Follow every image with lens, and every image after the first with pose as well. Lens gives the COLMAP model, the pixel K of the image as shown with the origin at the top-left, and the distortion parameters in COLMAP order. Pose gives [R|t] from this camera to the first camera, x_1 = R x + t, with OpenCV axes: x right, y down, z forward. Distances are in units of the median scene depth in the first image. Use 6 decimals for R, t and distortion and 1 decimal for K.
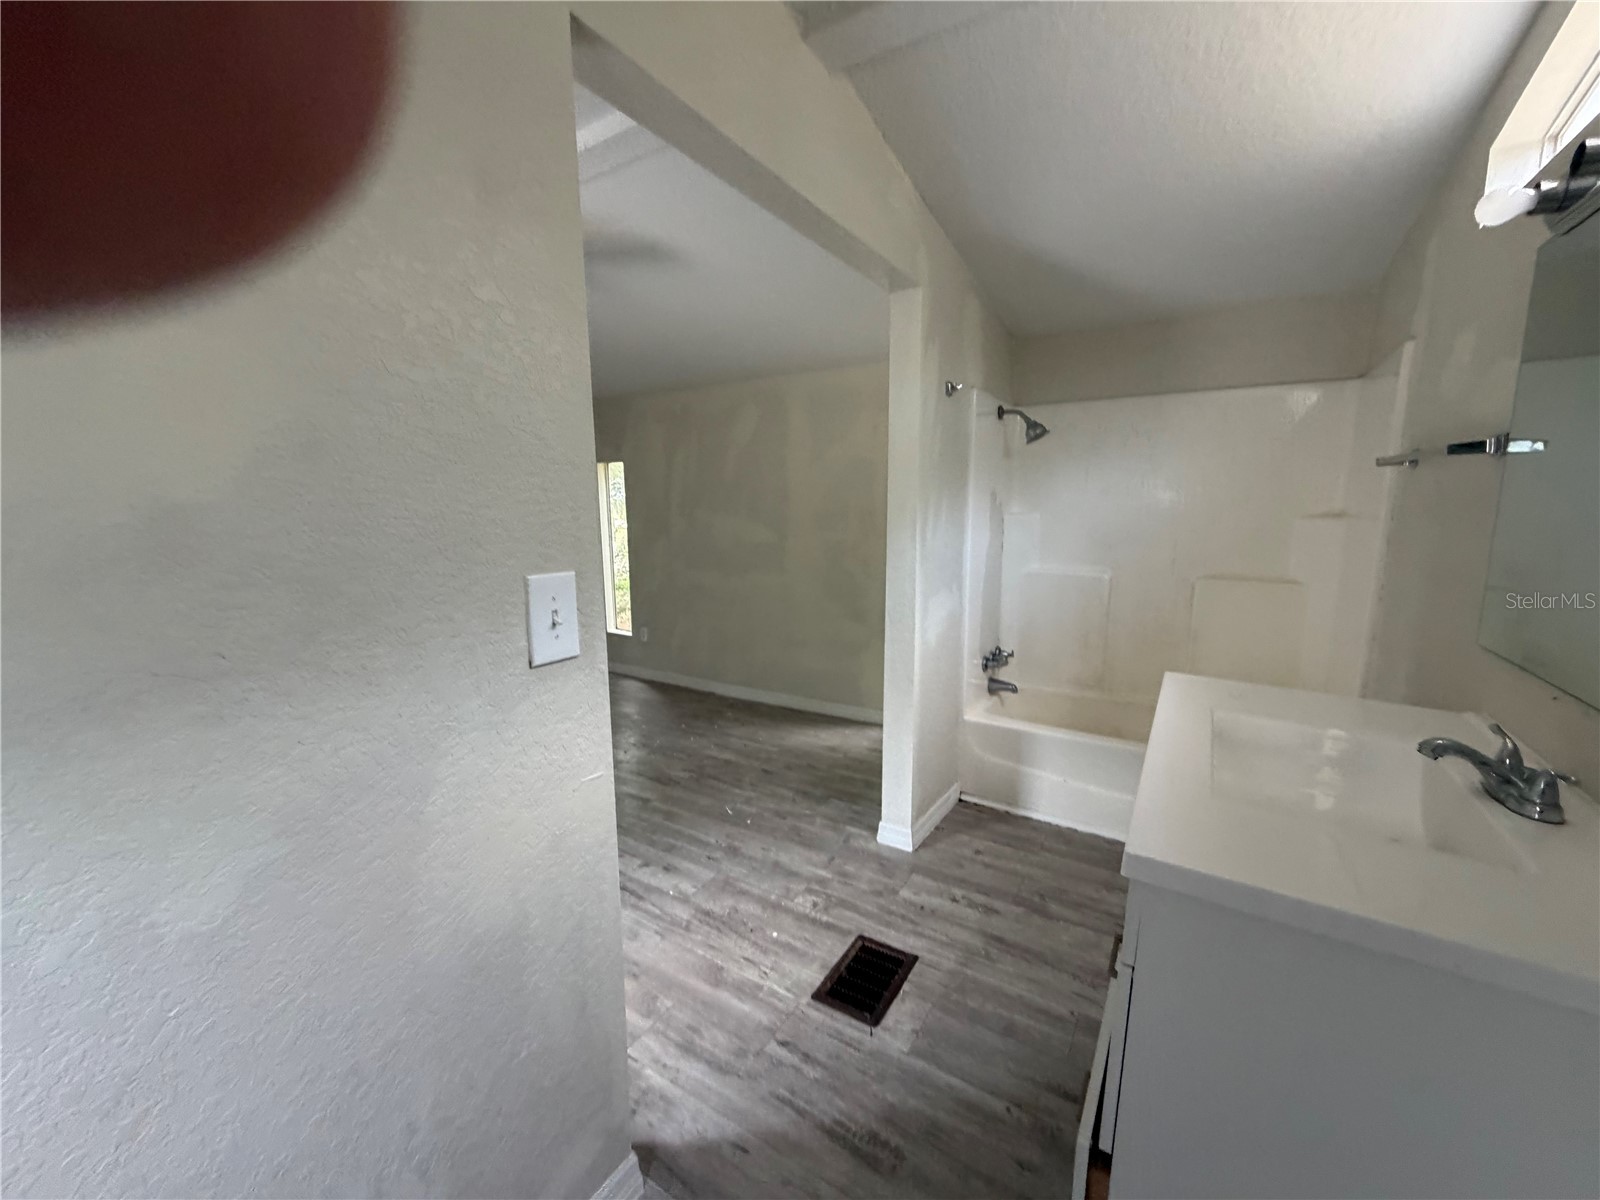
lens RADIAL K [[648.1, 0, 798.7], [0, 648.1, 599.7], [0, 0, 1]] dist [0.004067, 0.000261]
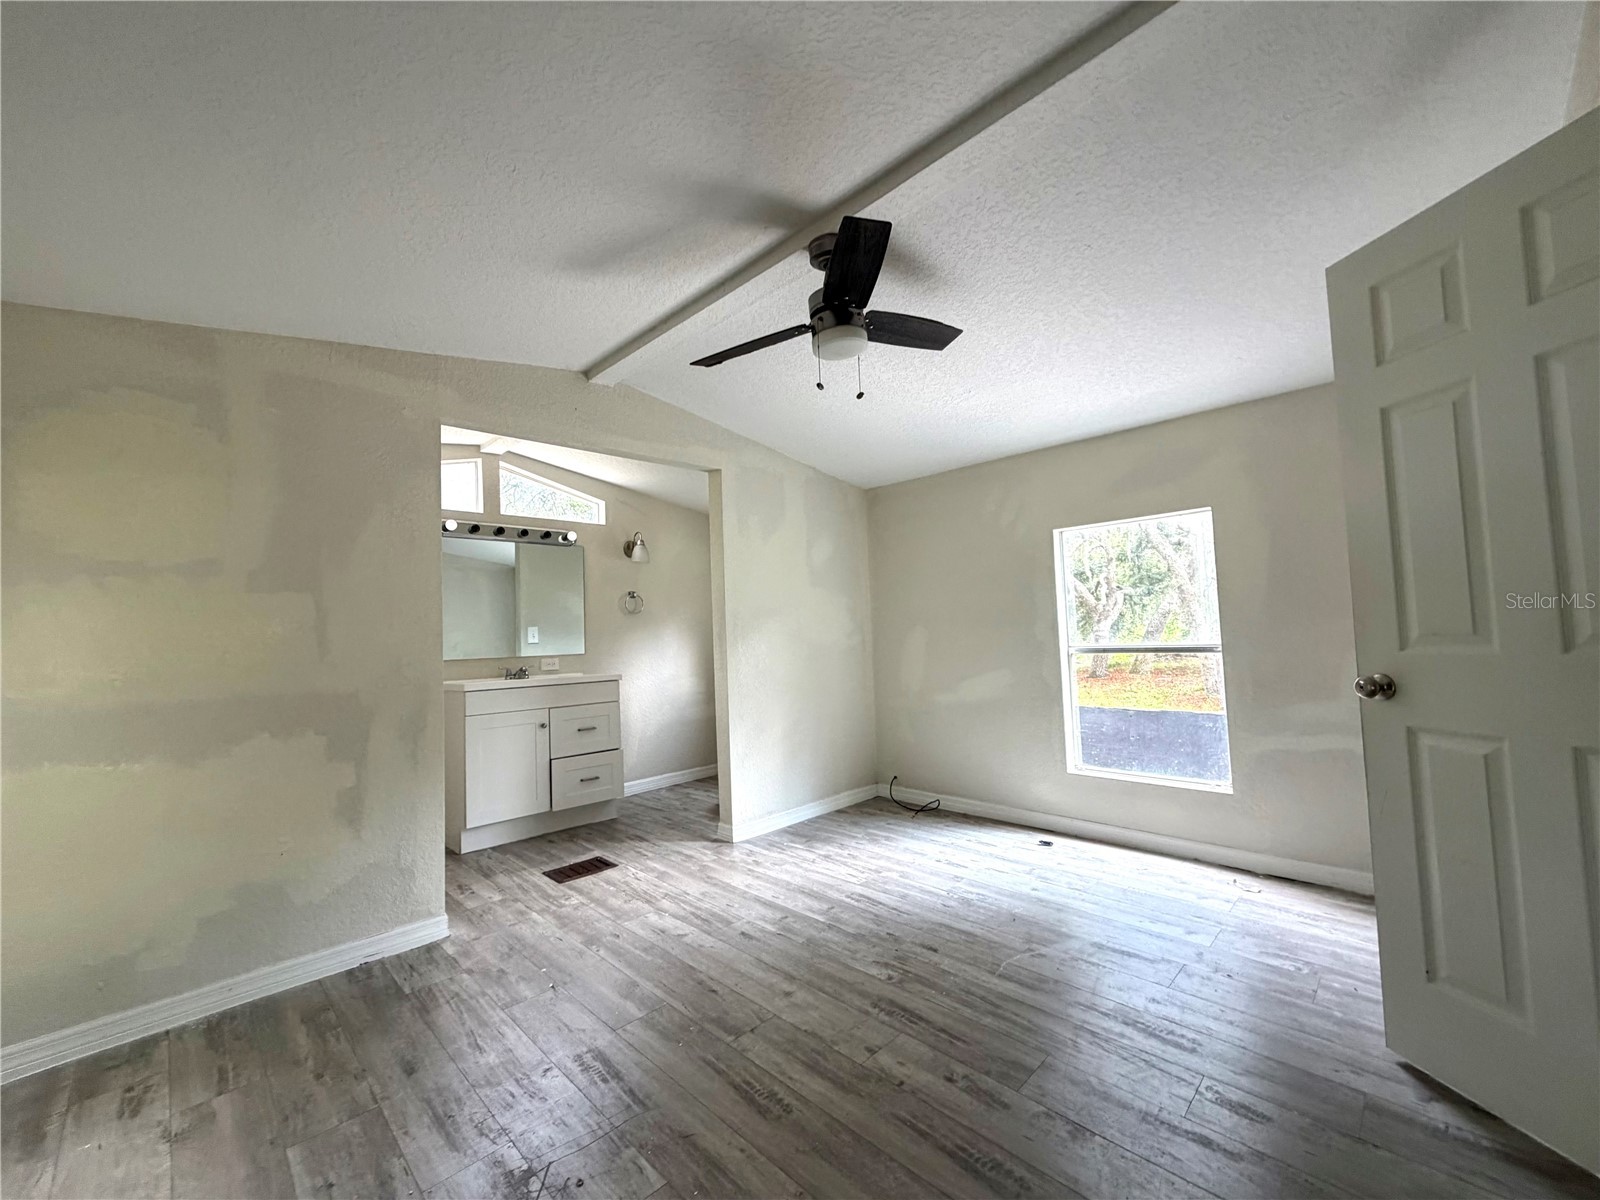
lens RADIAL K [[648.1, 0, 793.6], [0, 648.1, 600.6], [0, 0, 1]] dist [0.004067, 0.000261]
pose [[-0.973824, 0.050475, 0.221629, -0.737058], [0.073147, 0.992757, 0.095304, -0.212166], [-0.215213, 0.109021, -0.970463, 2.116395]]
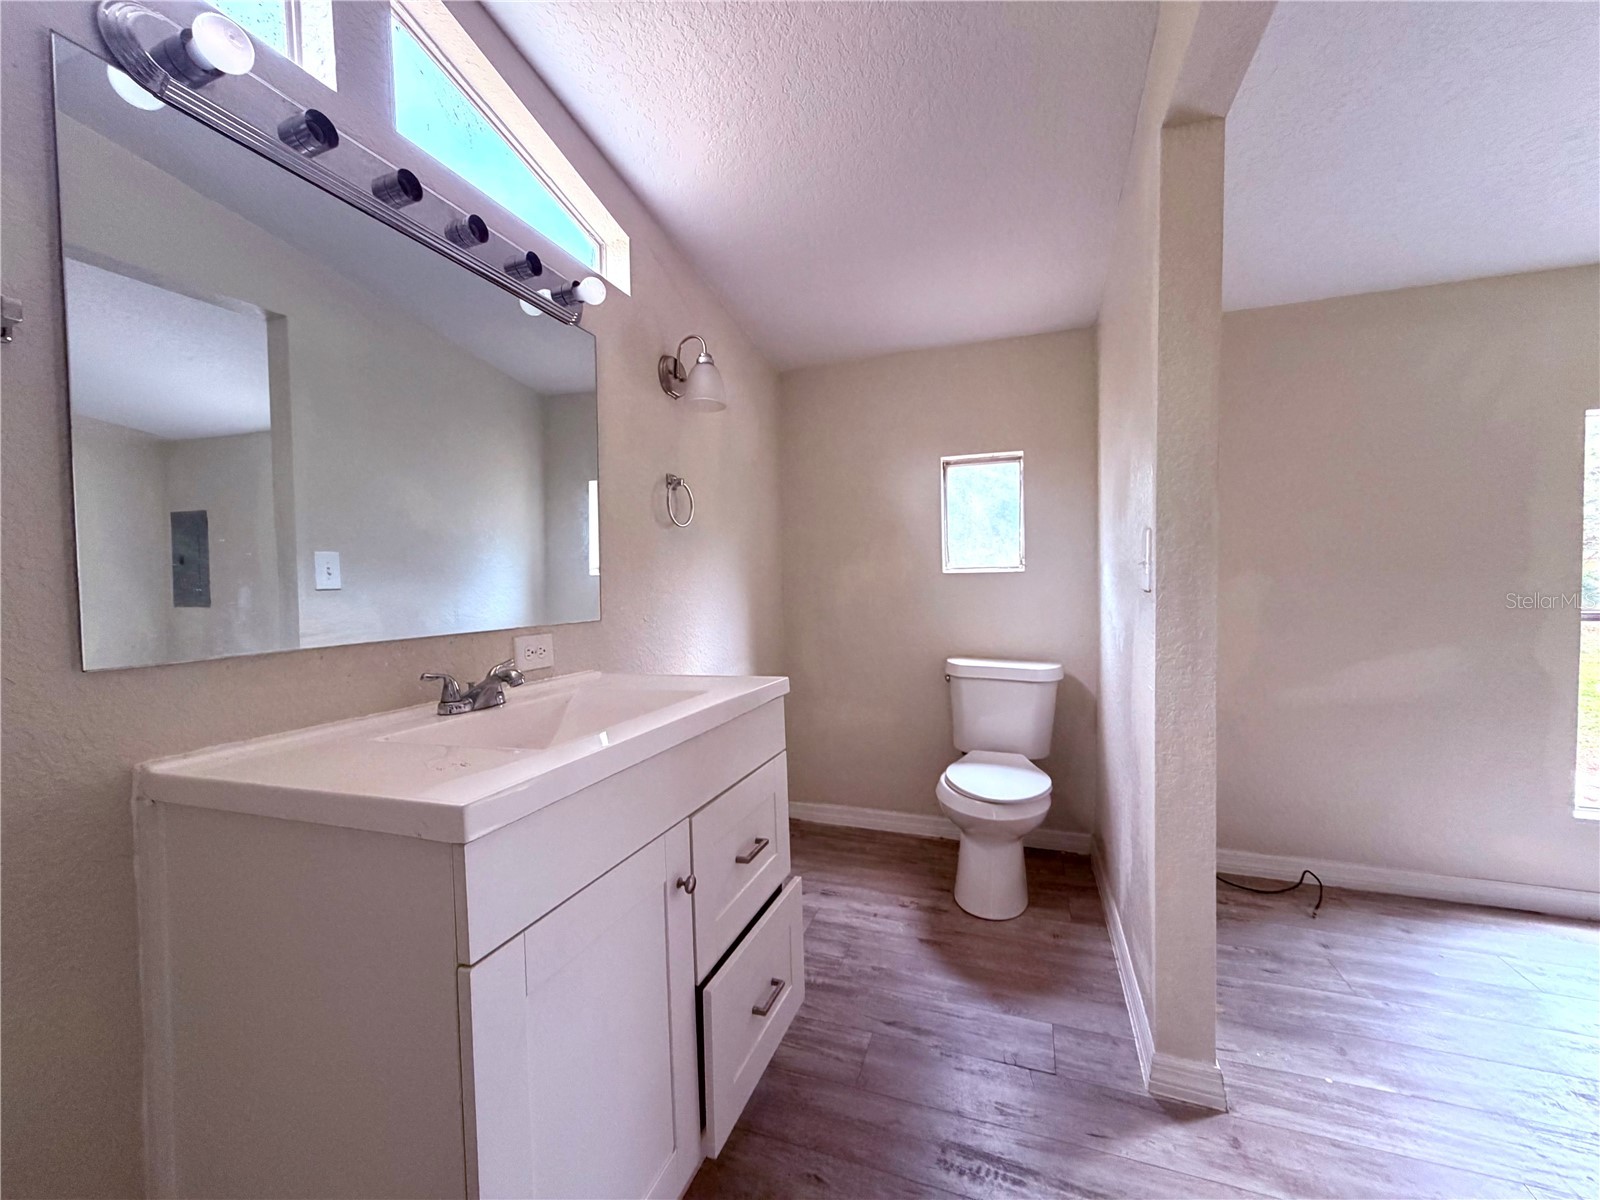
lens RADIAL K [[648.1, 0, 801.0], [0, 648.1, 598.8], [0, 0, 1]] dist [0.004067, 0.000261]
pose [[-0.974474, 0.025294, -0.223069, 0.337502], [-0.016033, 0.983254, 0.181535, -0.066733], [0.223925, 0.180478, -0.957750, 1.063674]]
